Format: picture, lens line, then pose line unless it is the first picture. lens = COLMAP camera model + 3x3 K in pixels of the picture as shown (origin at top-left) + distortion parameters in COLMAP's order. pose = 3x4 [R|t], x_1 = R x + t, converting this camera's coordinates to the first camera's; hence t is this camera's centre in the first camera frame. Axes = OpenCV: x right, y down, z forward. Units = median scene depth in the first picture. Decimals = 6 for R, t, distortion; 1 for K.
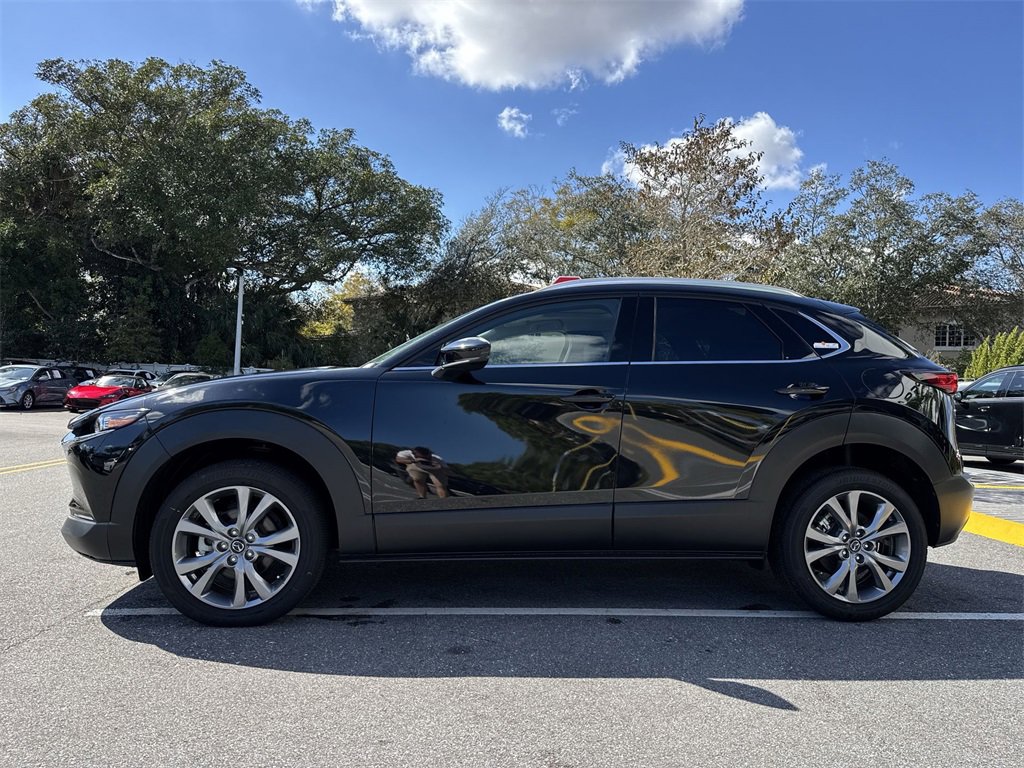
lens RADIAL K [[716.9, 0, 514.0], [0, 716.9, 385.6], [0, 0, 1]] dist [0.044391, -0.058717]
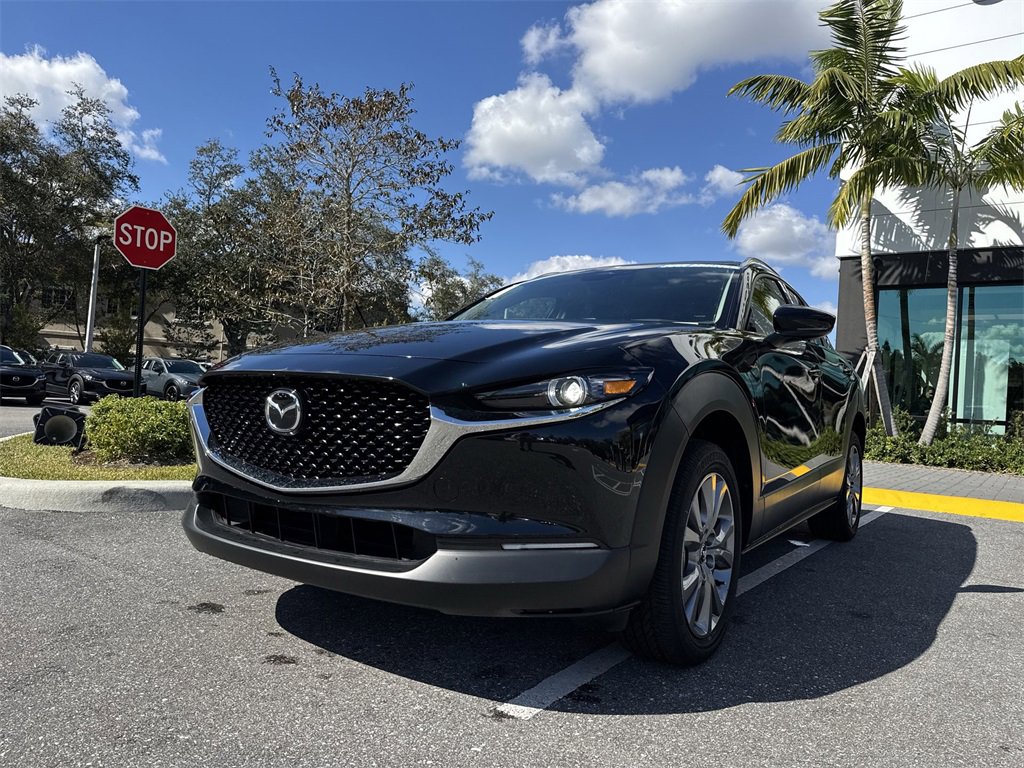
lens RADIAL K [[716.9, 0, 514.6], [0, 716.9, 390.9], [0, 0, 1]] dist [0.044391, -0.058717]
pose [[0.634214, 0.015822, 0.772995, -0.956772], [-0.049137, 0.998594, 0.019875, 0.043933], [-0.771594, -0.050588, 0.634100, 0.602226]]
